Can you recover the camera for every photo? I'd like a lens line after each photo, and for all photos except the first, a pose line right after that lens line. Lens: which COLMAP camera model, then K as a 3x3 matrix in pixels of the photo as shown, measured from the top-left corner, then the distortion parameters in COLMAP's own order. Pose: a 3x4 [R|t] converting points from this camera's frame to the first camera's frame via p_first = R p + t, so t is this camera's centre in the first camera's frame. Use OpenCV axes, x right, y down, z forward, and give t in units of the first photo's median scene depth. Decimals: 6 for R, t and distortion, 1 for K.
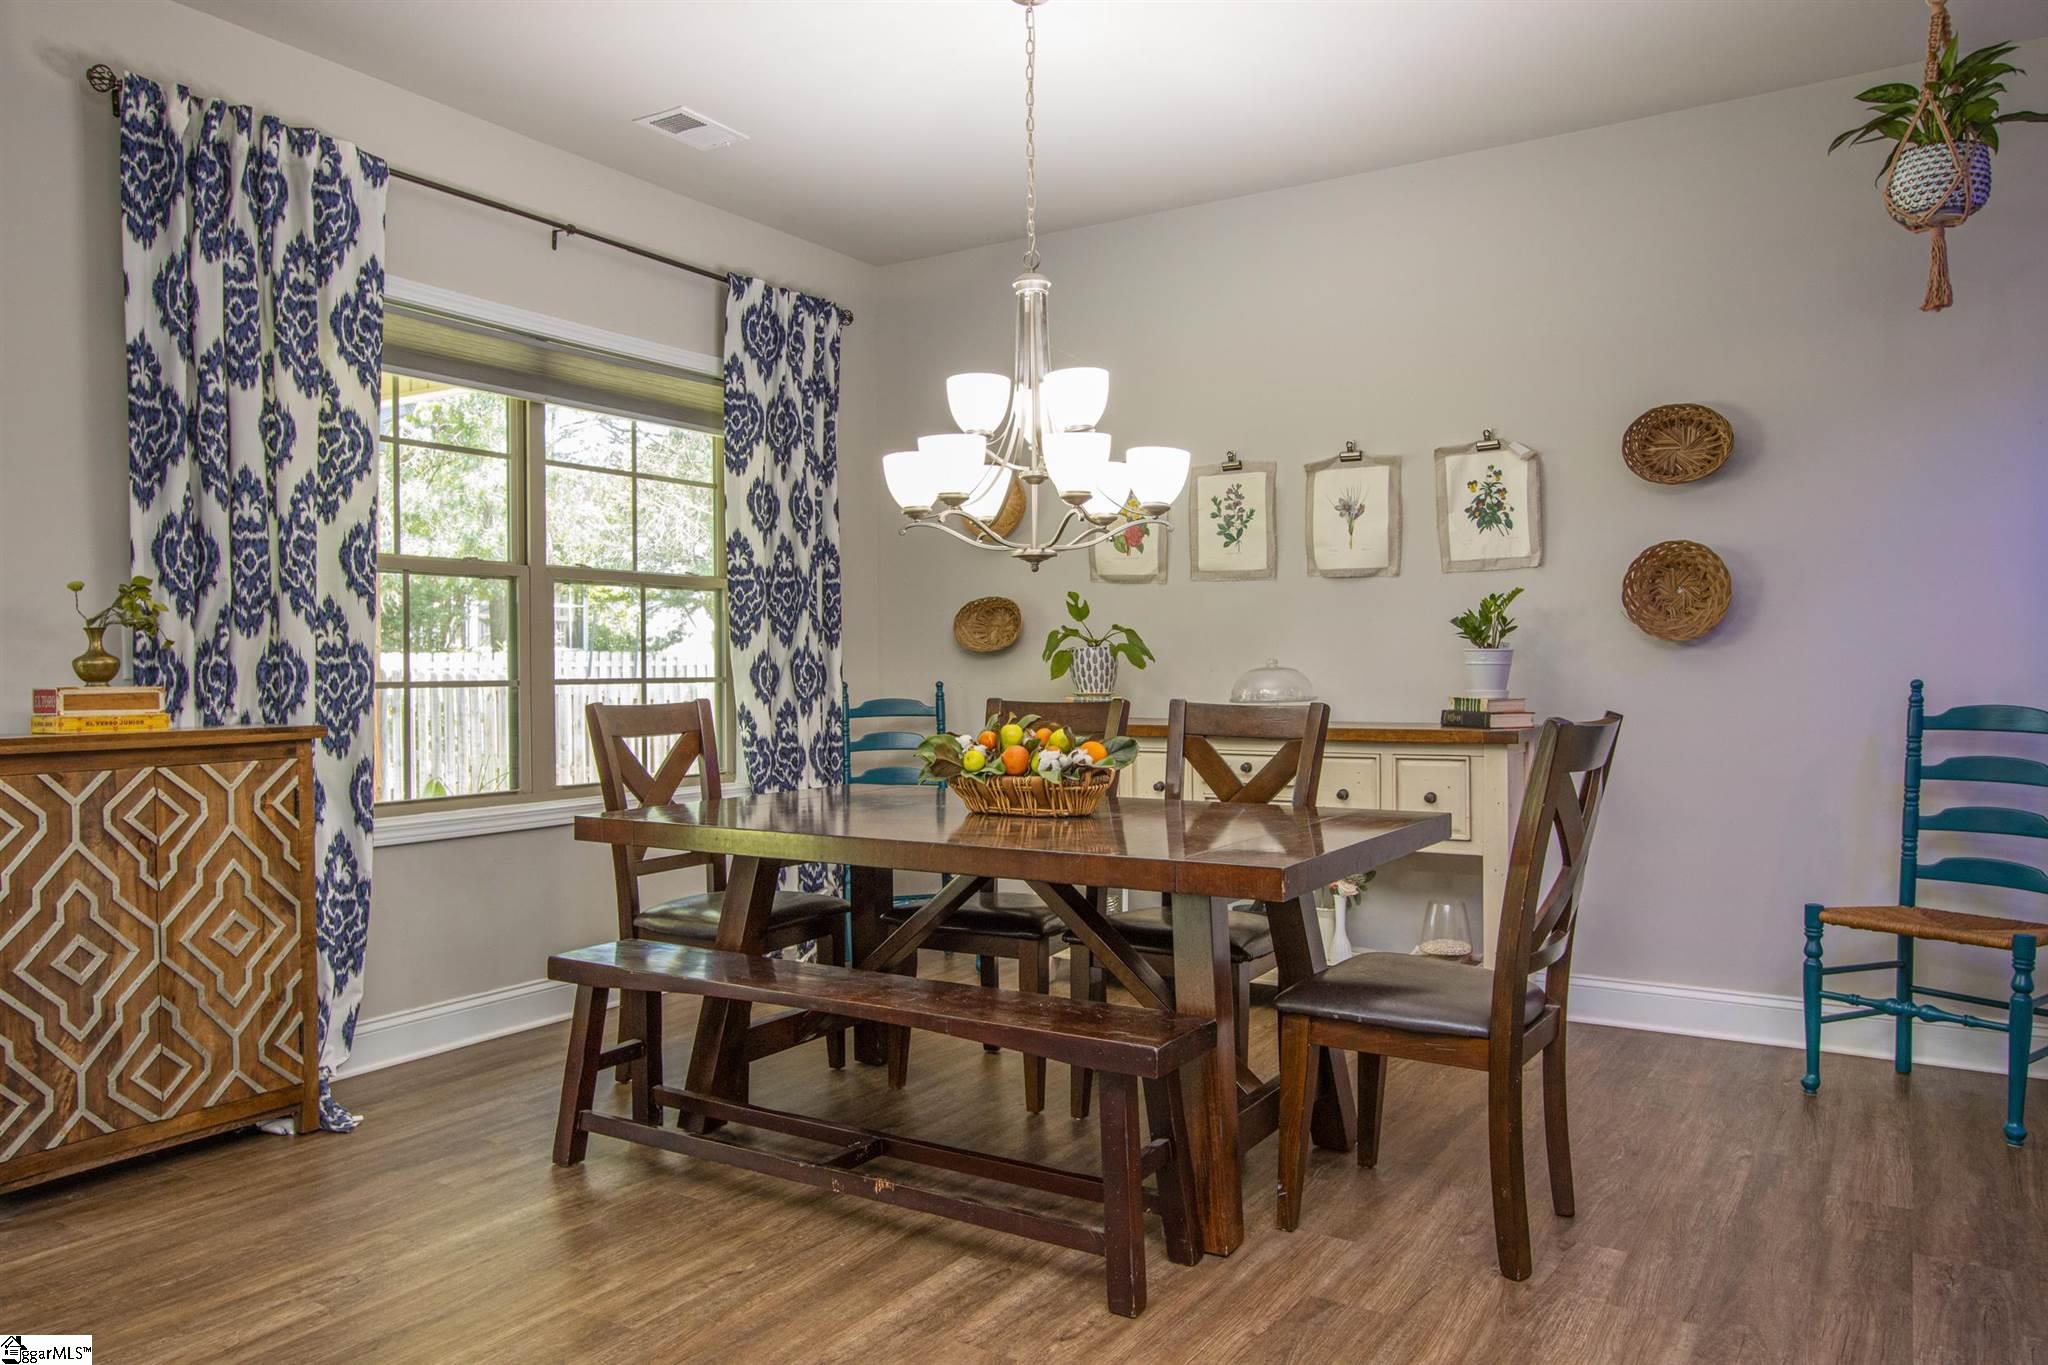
lens RADIAL K [[1420.5, 0, 1012.4], [0, 1420.5, 678.4], [0, 0, 1]] dist [-0.016751, 0.018921]
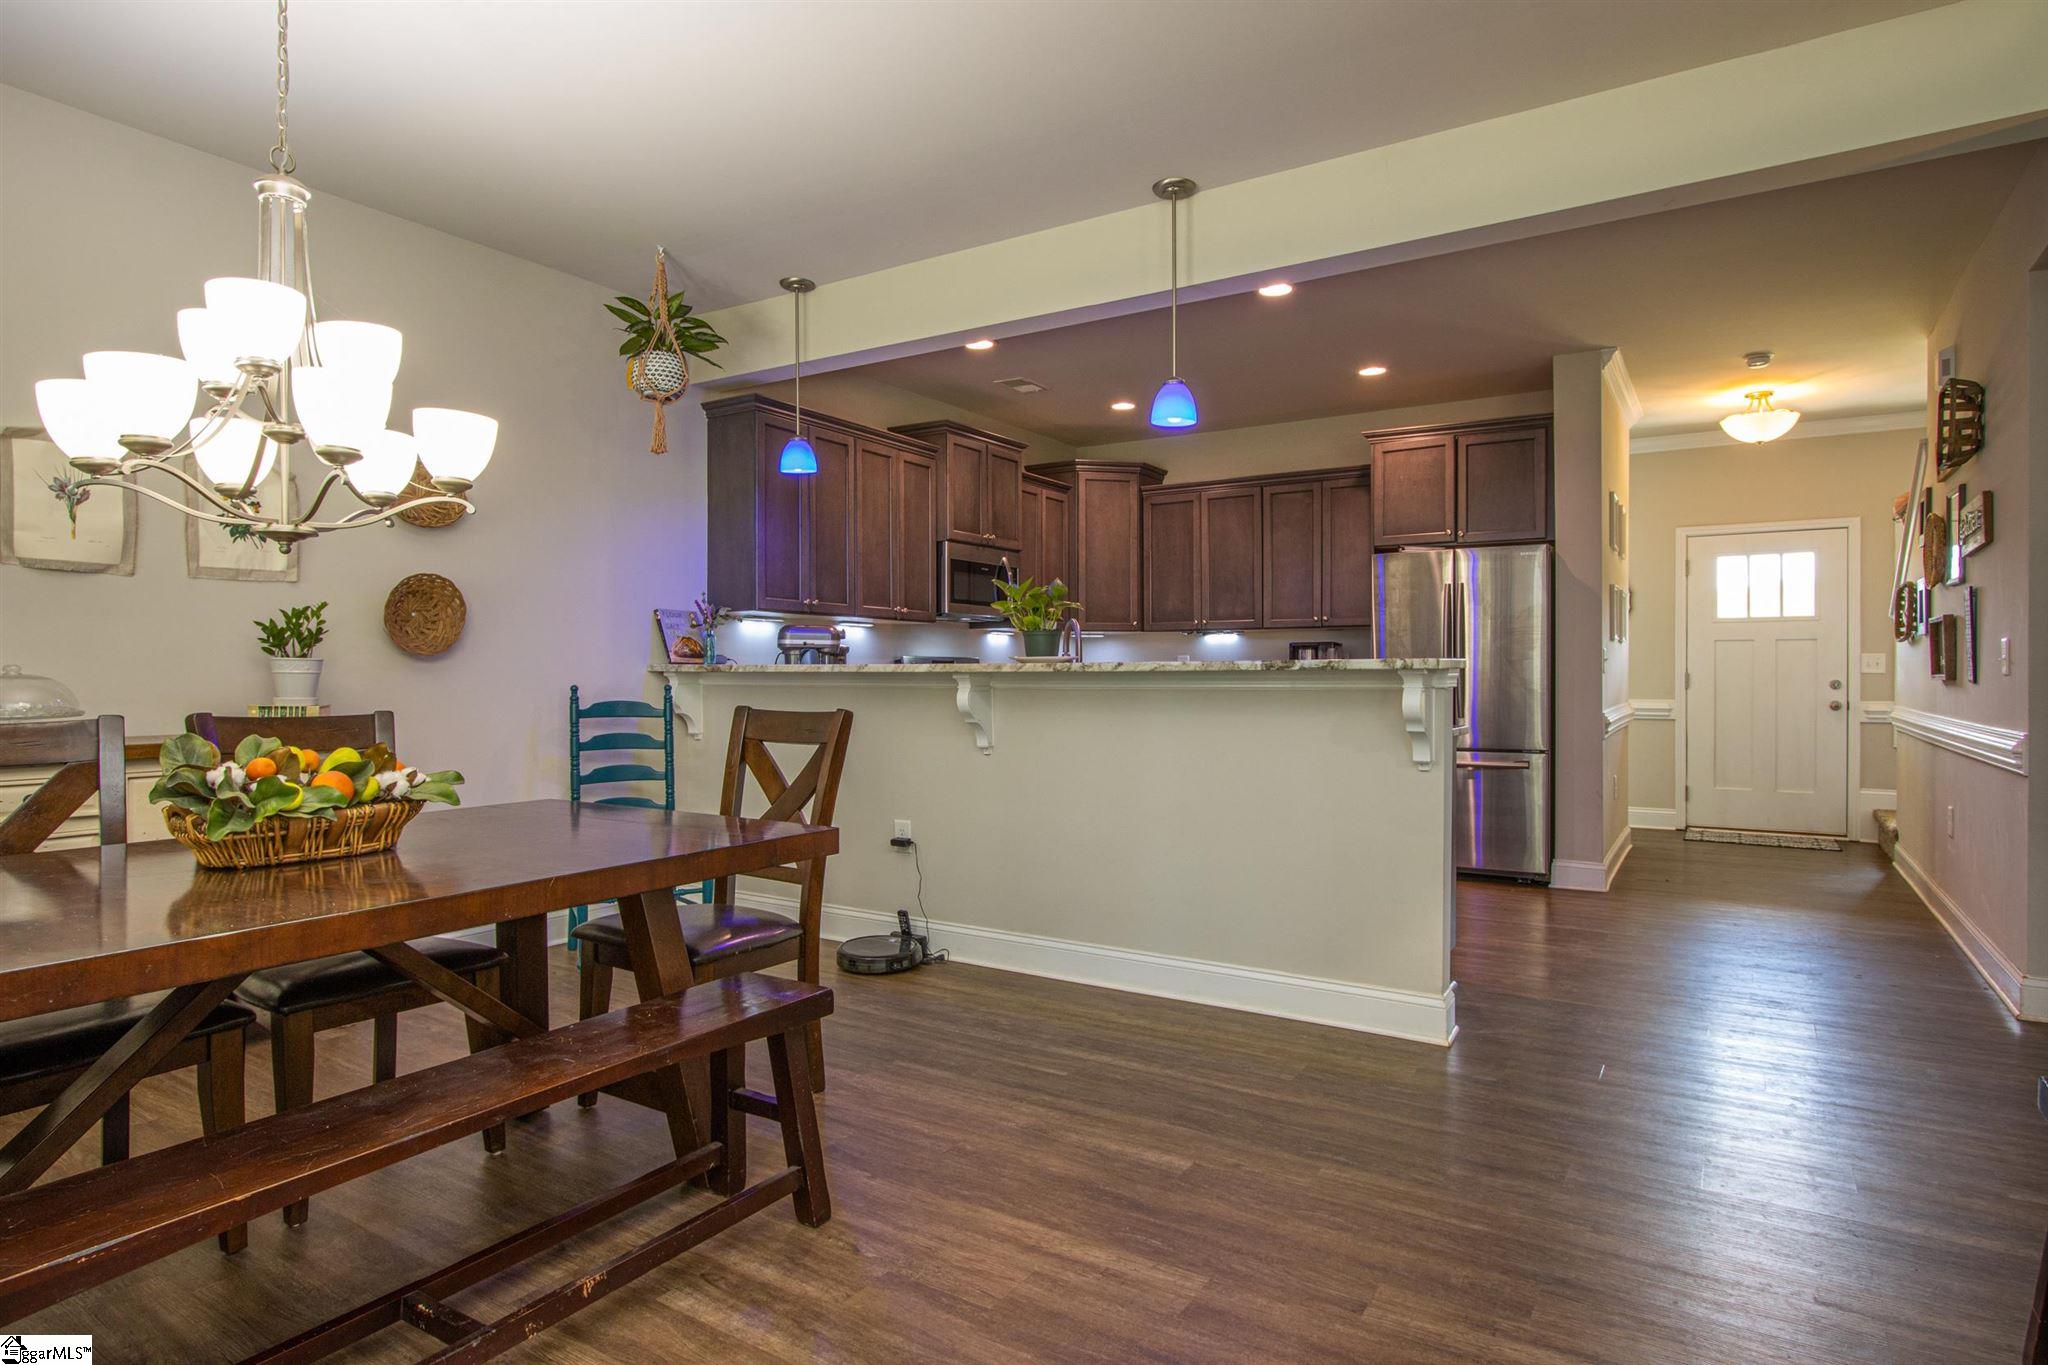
lens RADIAL K [[1155.1, 0, 985.4], [0, 1155.1, 684.7], [0, 0, 1]] dist [-0.019096, 0.006969]
pose [[-0.001276, -0.003747, 0.999992, -0.613839], [0.007999, 0.999961, 0.003757, -0.000816], [-0.999967, 0.008004, -0.001246, 0.602131]]
